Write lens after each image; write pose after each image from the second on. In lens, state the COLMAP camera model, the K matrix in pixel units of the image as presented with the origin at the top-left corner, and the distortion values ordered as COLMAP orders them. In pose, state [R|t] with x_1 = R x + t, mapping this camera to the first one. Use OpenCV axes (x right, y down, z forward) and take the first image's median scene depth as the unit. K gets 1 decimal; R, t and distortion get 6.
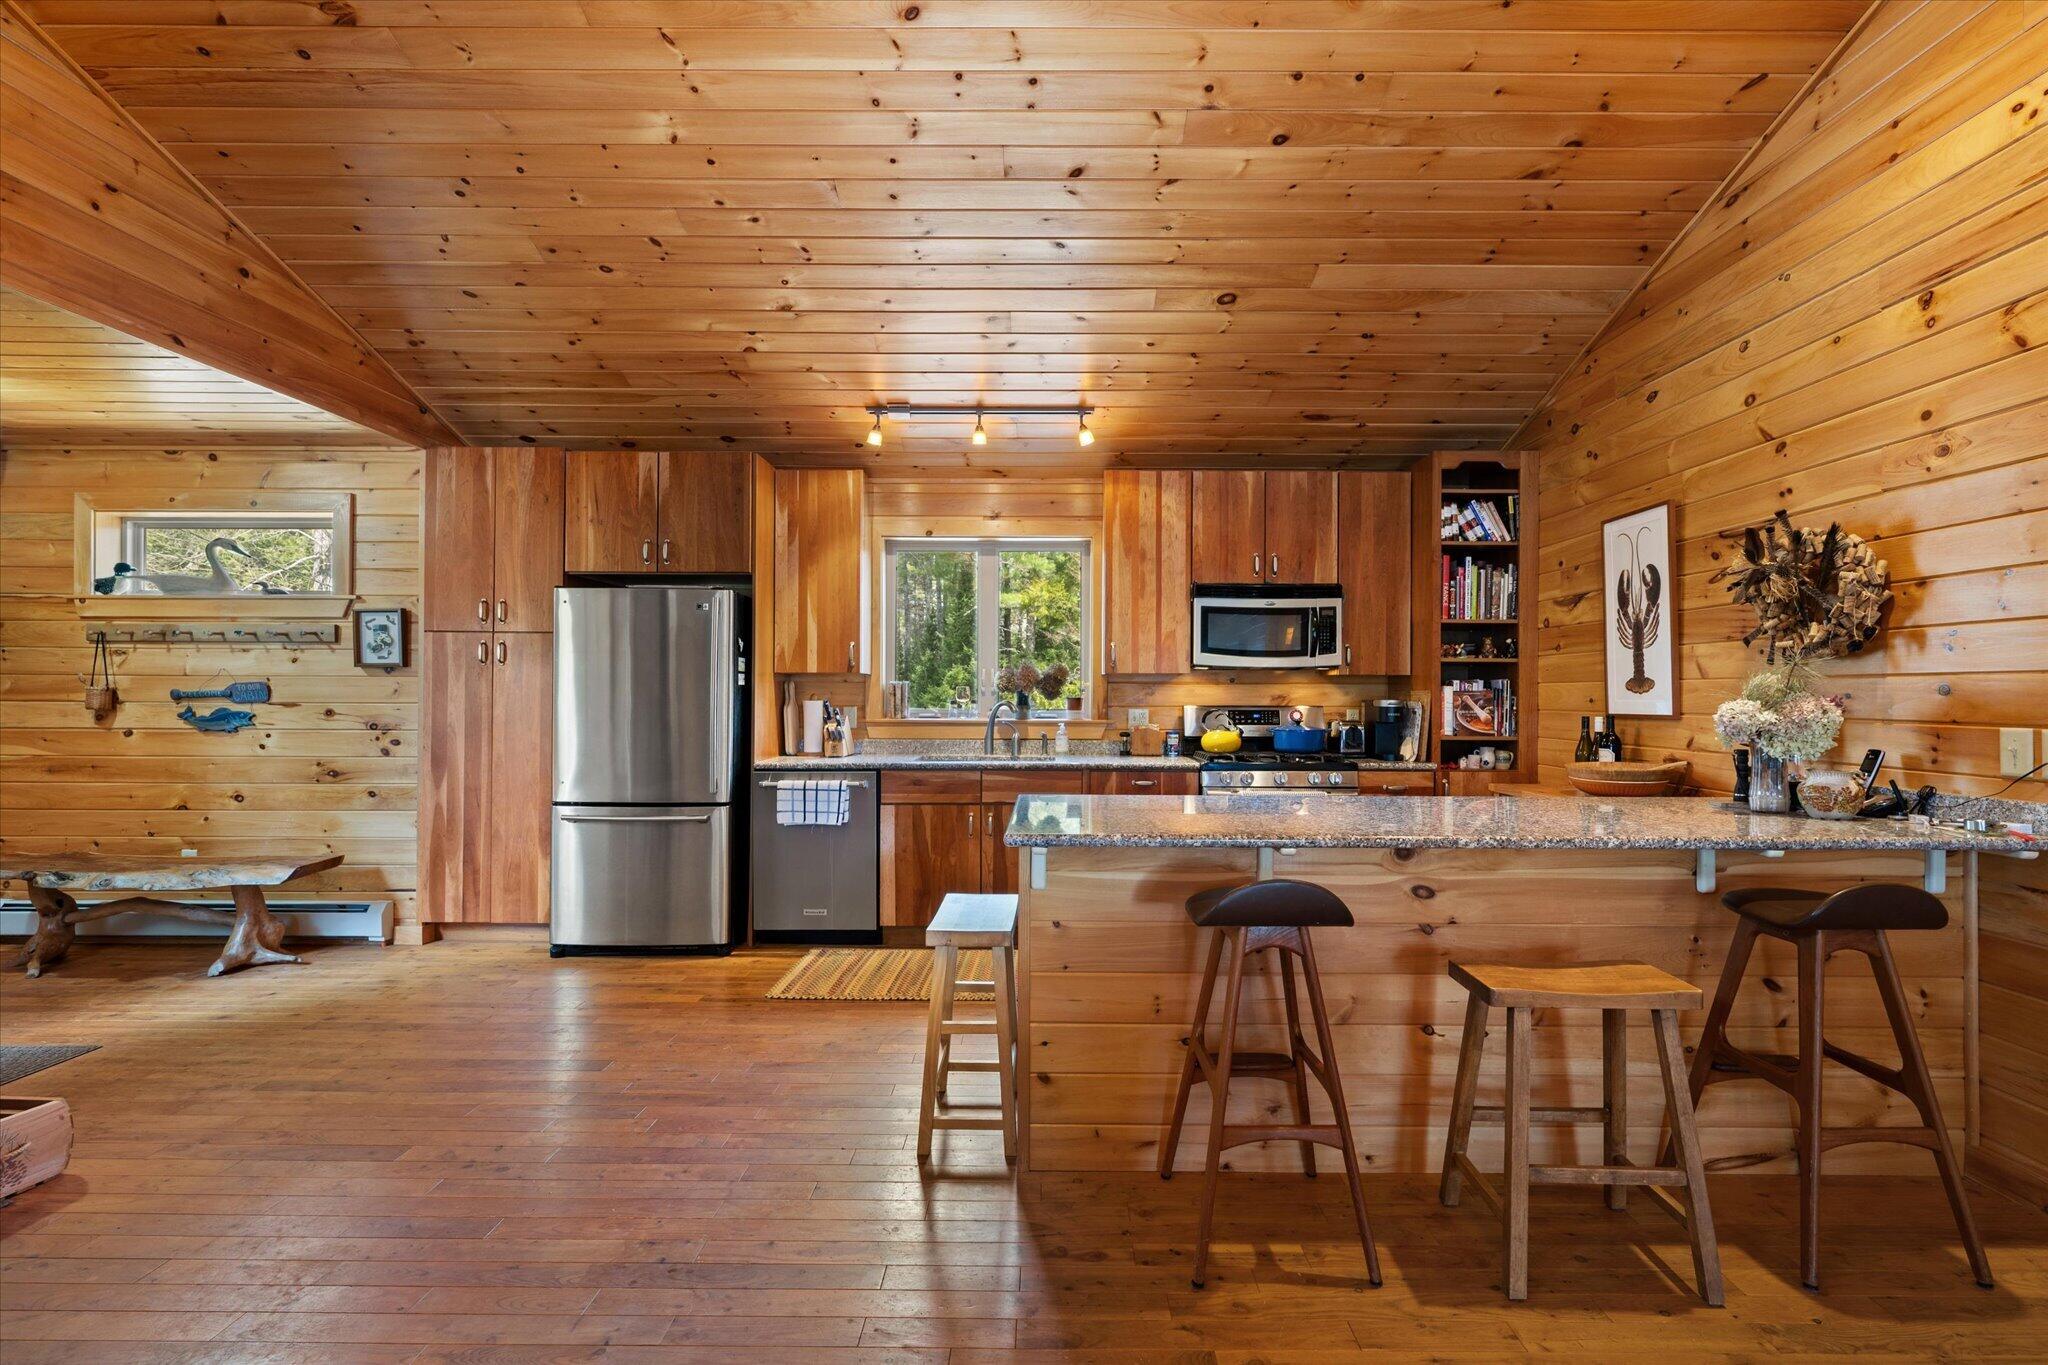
lens RADIAL K [[902.1, 0, 1042.7], [0, 902.1, 689.5], [0, 0, 1]] dist [-0.000468, 0.000053]
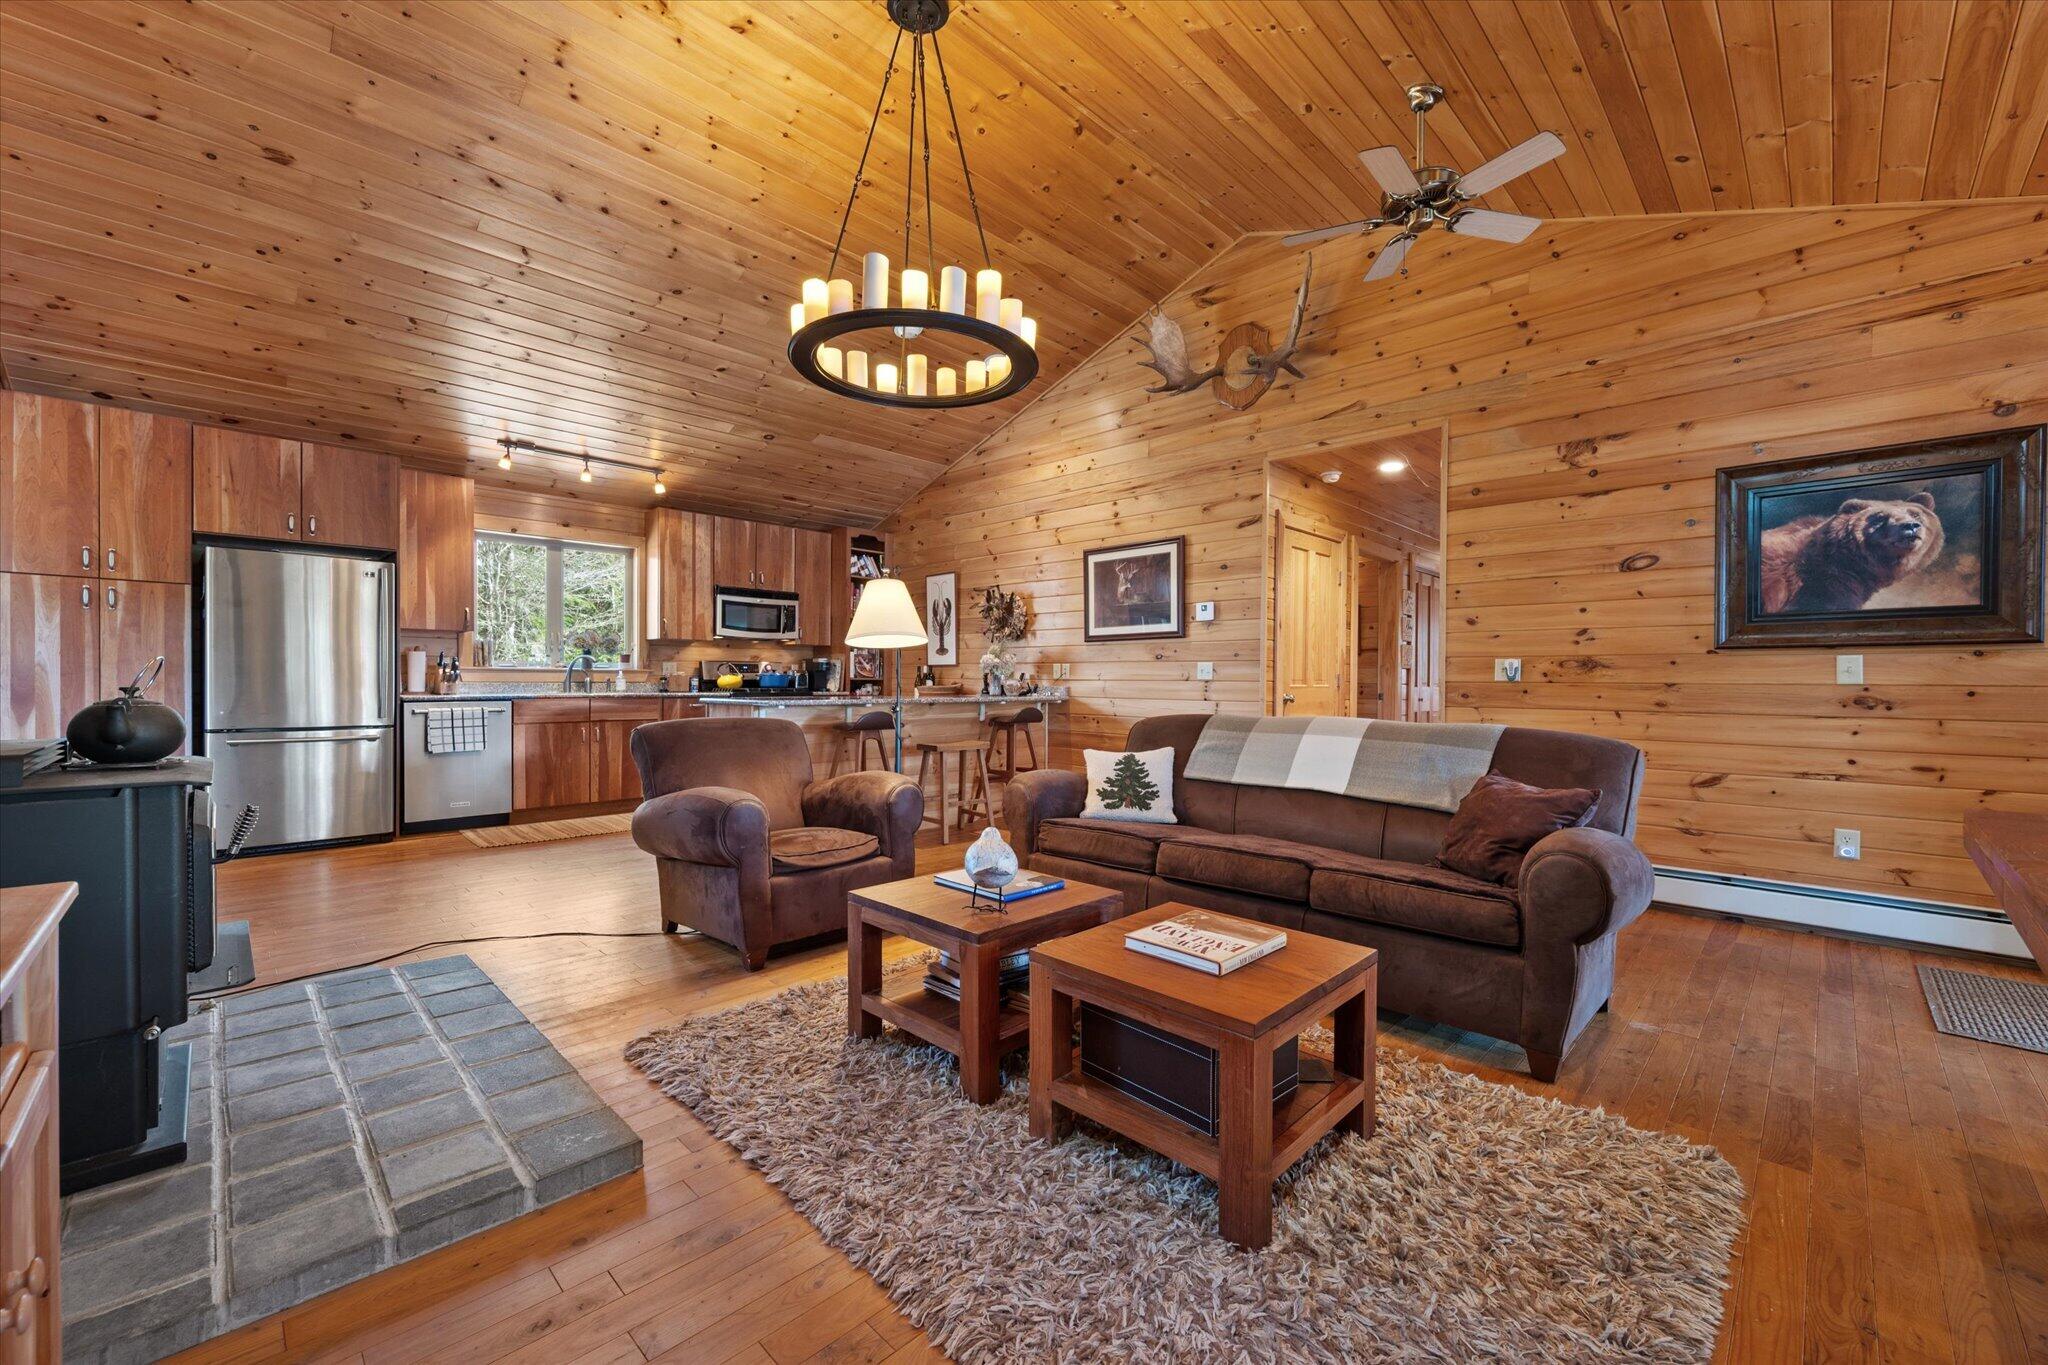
lens RADIAL K [[817.8, 0, 1026.5], [0, 817.8, 688.6], [0, 0, 1]] dist [-0.001977, -0.000488]
pose [[0.701340, -0.006229, 0.712800, -0.526893], [-0.009143, 0.999801, 0.017734, 0.040698], [-0.712768, -0.018955, 0.701144, -0.474573]]
